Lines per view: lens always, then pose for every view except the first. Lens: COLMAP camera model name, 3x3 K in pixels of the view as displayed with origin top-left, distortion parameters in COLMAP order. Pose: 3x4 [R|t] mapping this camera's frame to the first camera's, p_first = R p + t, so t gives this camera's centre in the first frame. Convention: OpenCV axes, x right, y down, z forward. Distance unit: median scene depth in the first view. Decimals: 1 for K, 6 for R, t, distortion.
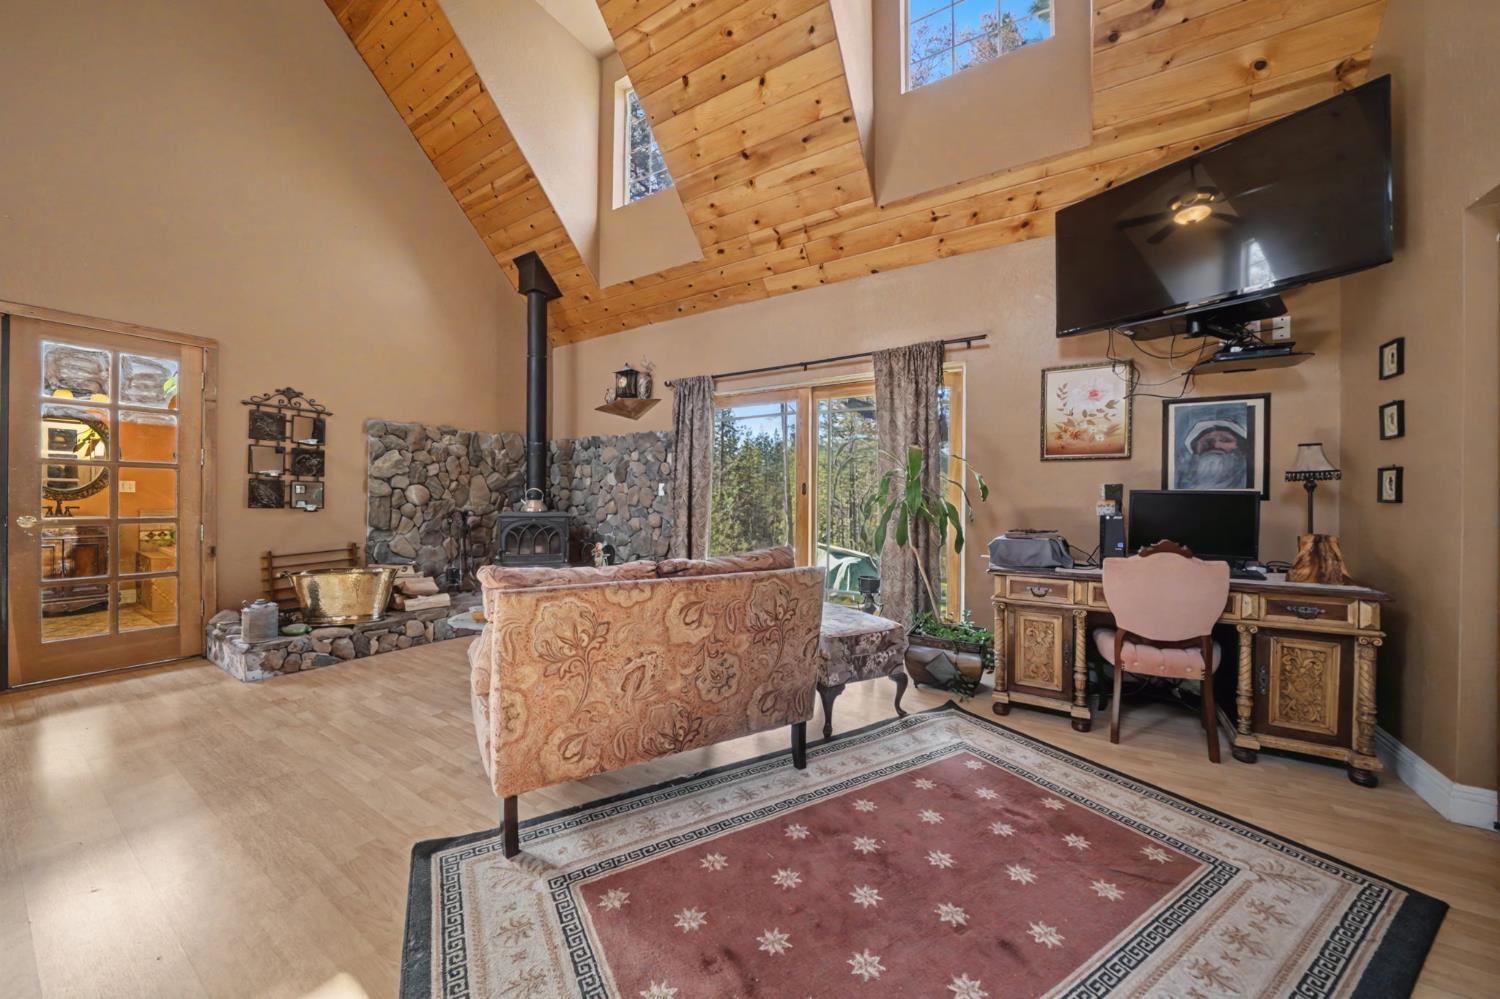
lens RADIAL K [[534.3, 0, 745.5], [0, 534.3, 498.5], [0, 0, 1]] dist [-0.021455, 0.000447]
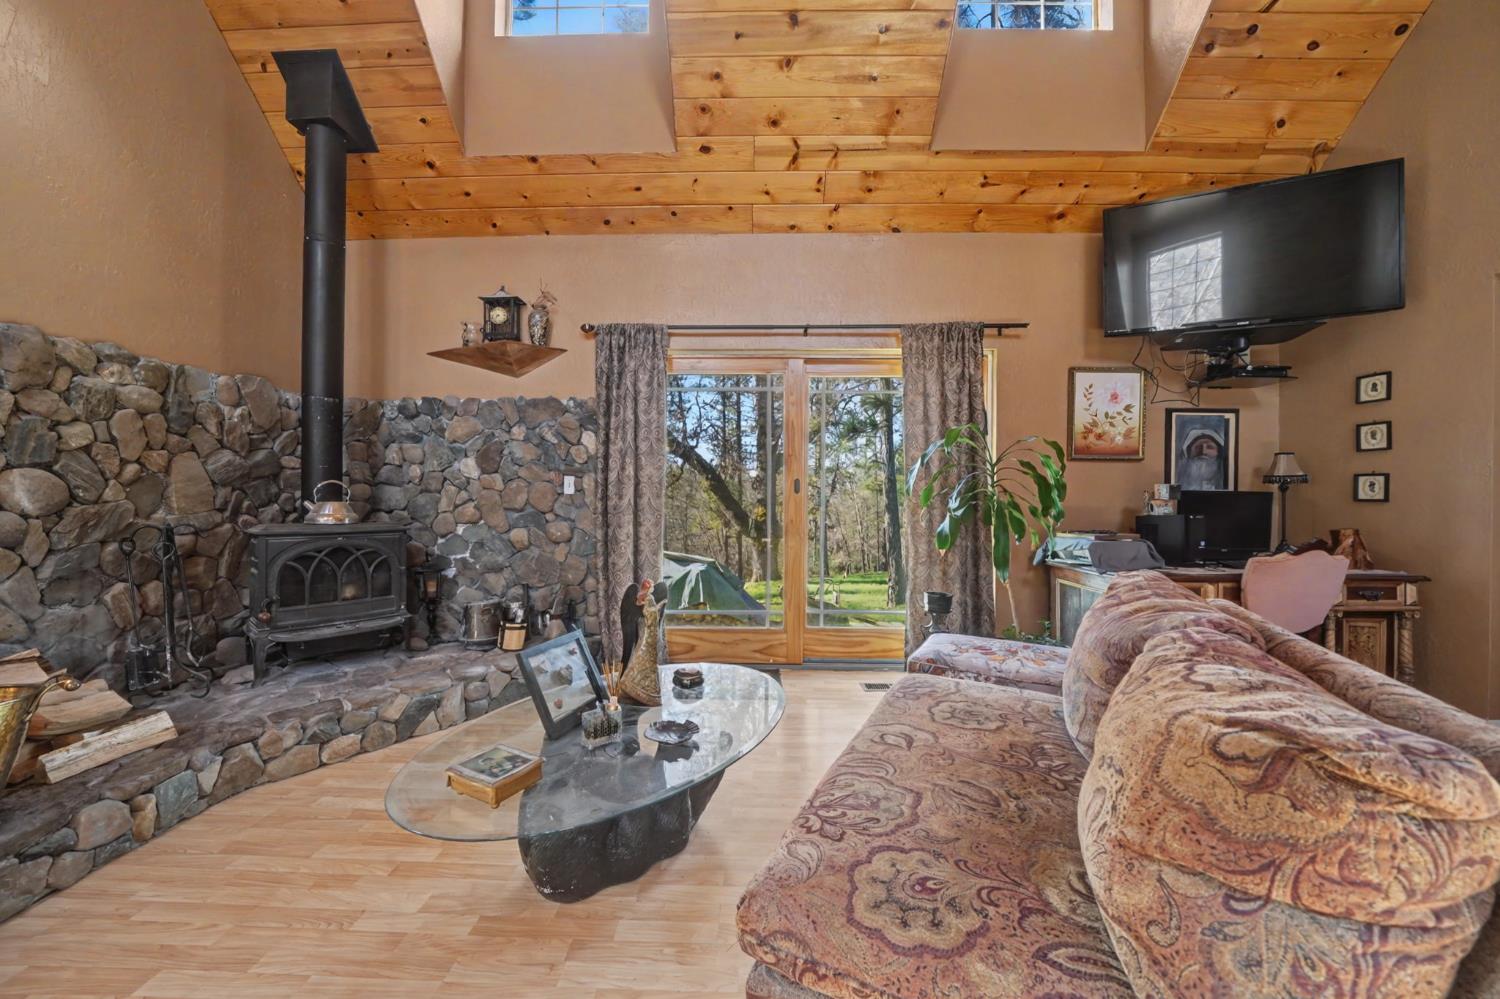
lens RADIAL K [[534.3, 0, 752.1], [0, 534.3, 499.3], [0, 0, 1]] dist [-0.021455, 0.000447]
pose [[0.853795, -0.003175, 0.520599, -0.323400], [0.000865, 0.999989, 0.004681, -0.002013], [-0.520608, -0.003546, 0.853788, 0.325745]]
